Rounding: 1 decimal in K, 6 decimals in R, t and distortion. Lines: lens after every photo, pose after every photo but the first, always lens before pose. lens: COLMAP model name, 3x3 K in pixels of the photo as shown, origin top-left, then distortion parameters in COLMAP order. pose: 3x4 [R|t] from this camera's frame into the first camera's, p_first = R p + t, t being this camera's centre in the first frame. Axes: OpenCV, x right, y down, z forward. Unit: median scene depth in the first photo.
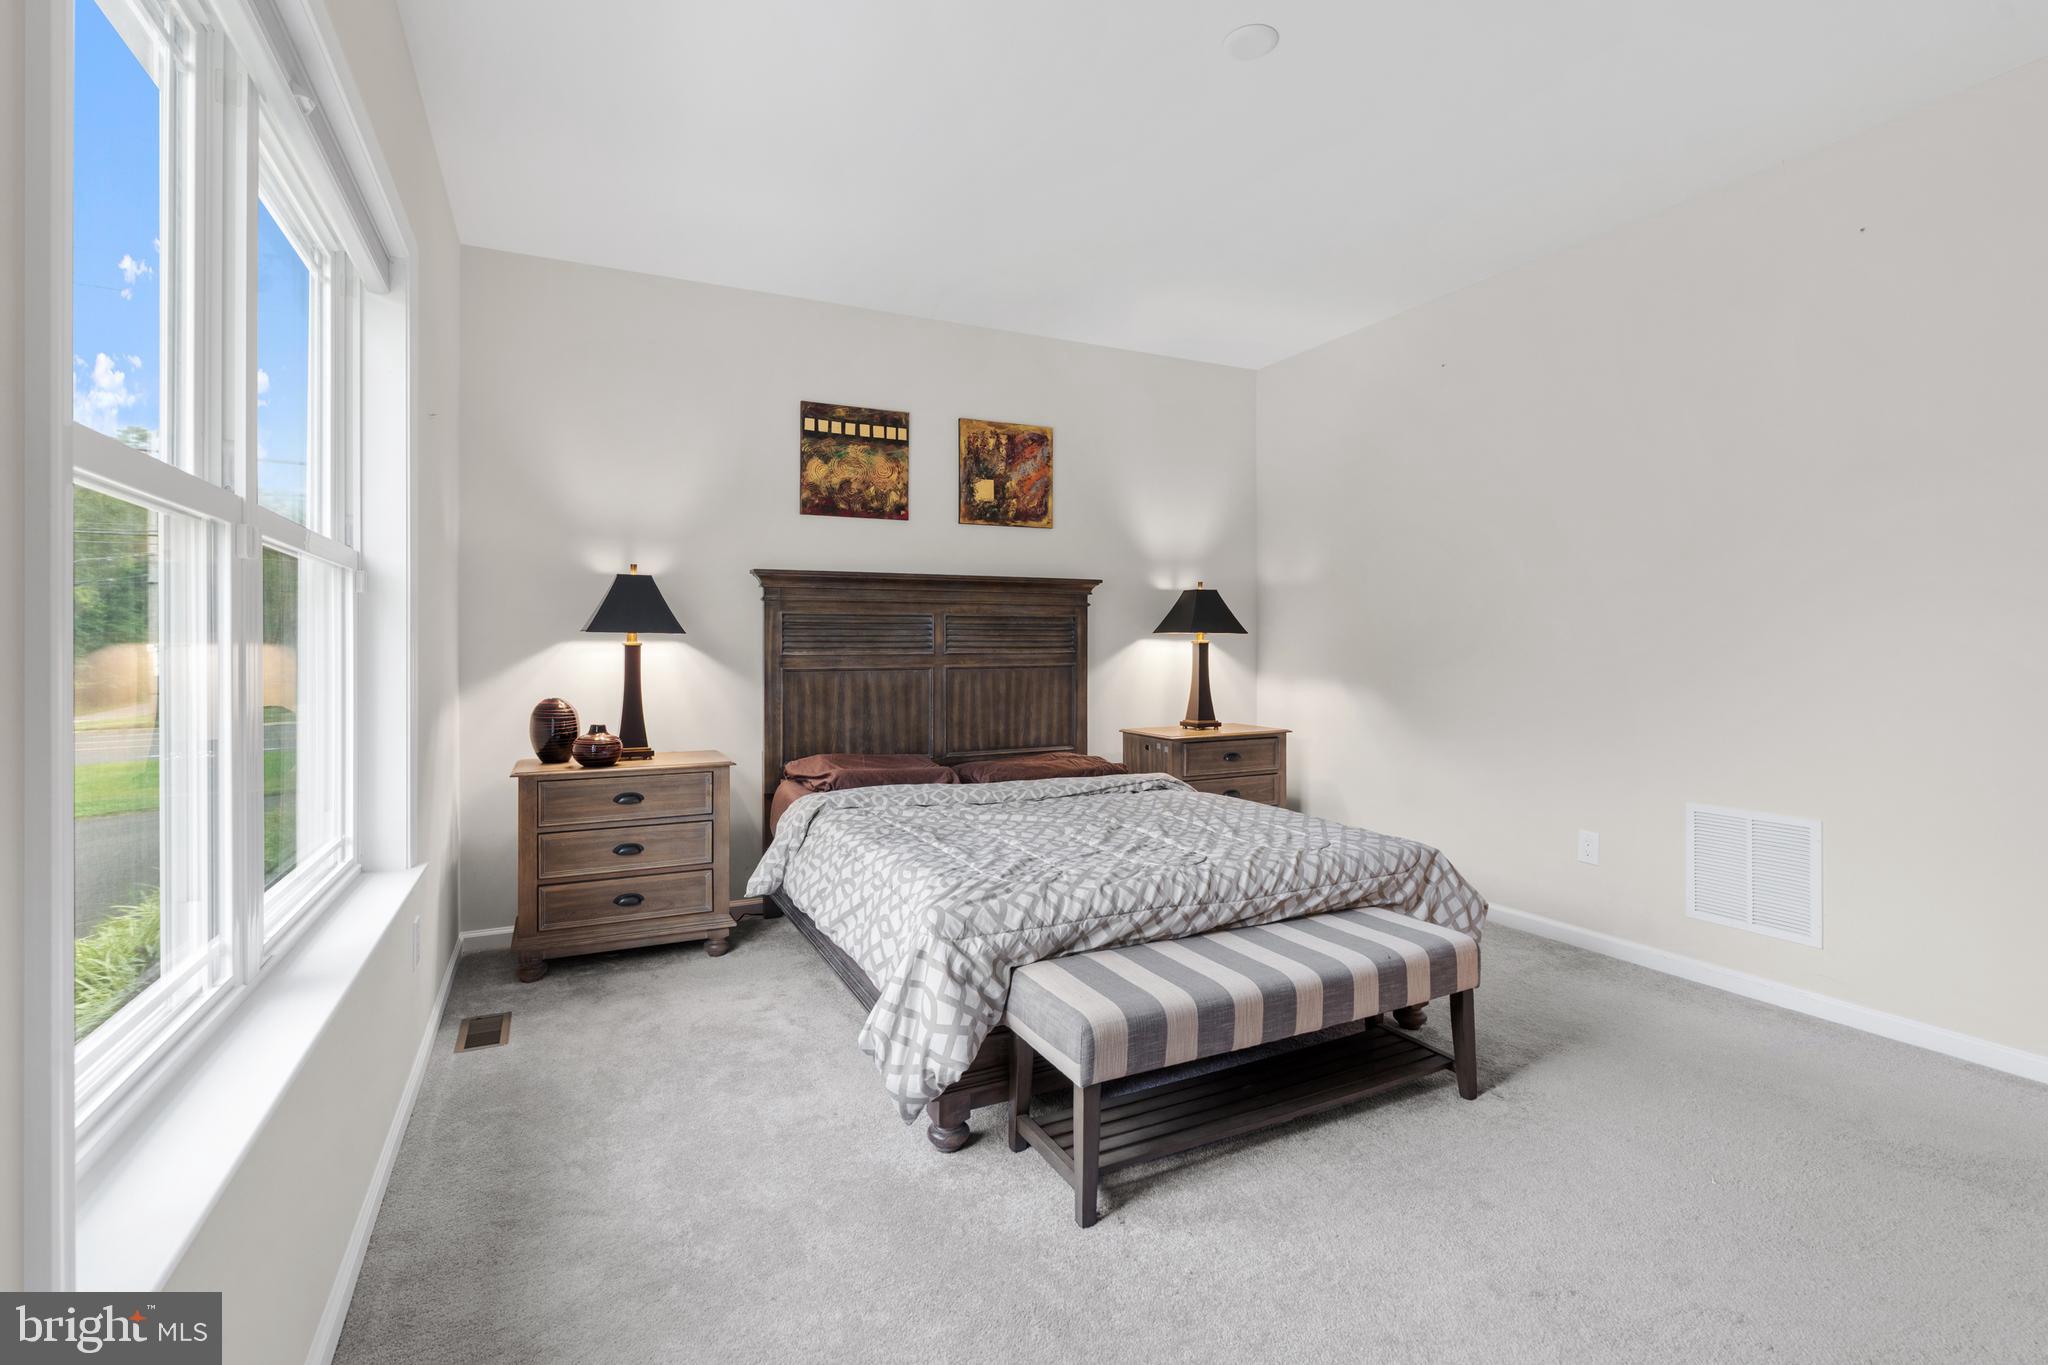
lens RADIAL K [[928.7, 0, 1025.1], [0, 928.7, 651.2], [0, 0, 1]] dist [-0.011790, 0.004123]
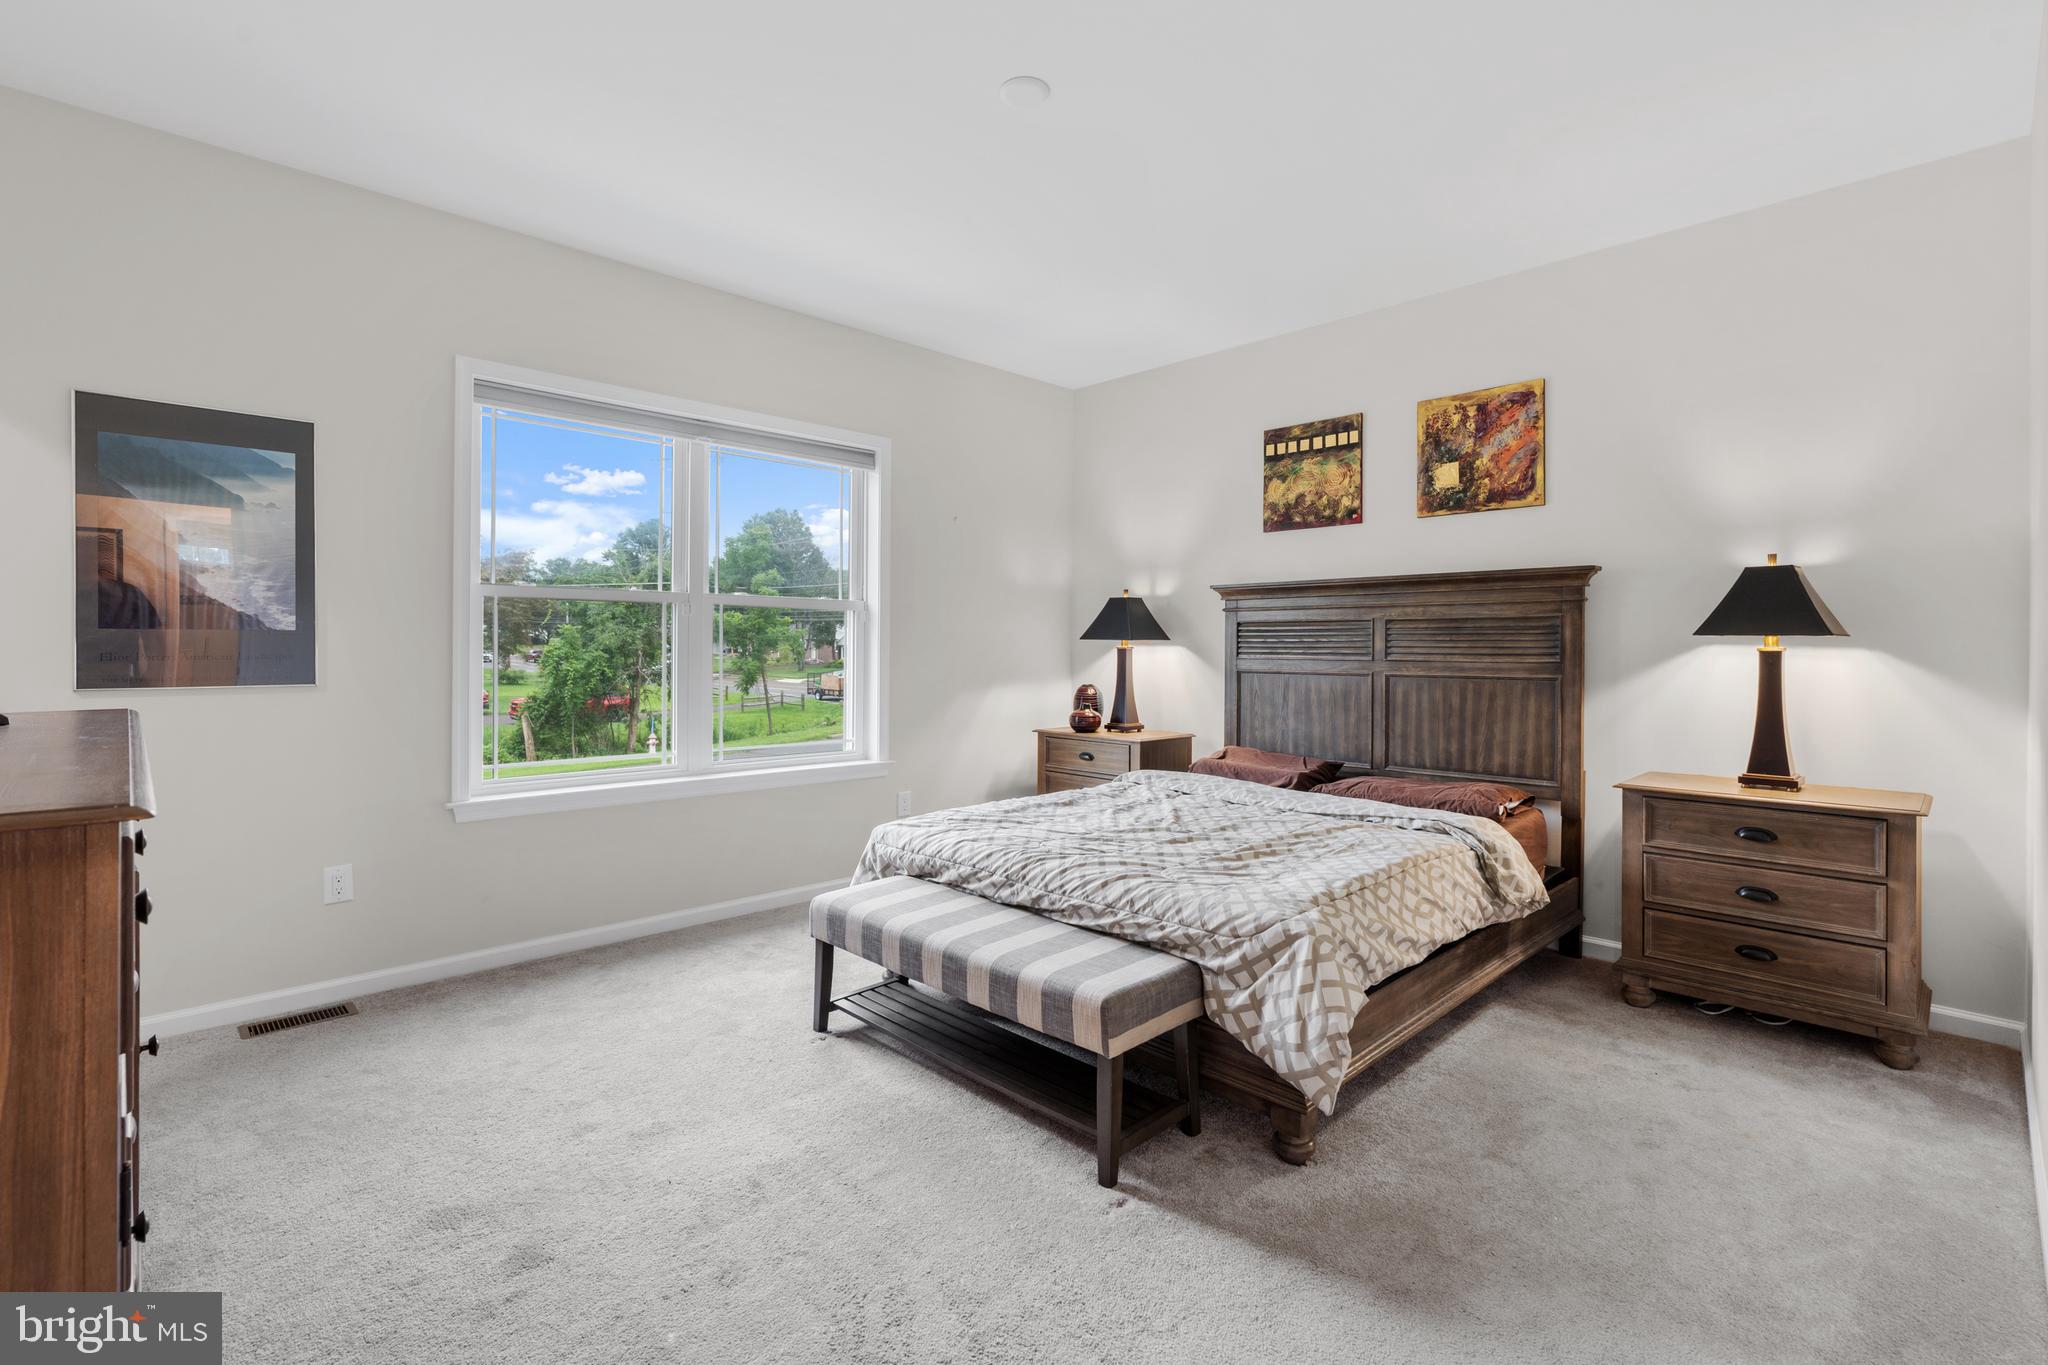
lens RADIAL K [[928.7, 0, 1022.1], [0, 928.7, 646.3], [0, 0, 1]] dist [-0.011790, 0.004123]
pose [[0.311259, 0.004028, -0.950317, 0.681943], [-0.012030, 0.999928, 0.000298, -0.006818], [0.950249, 0.011339, 0.311285, 0.352793]]
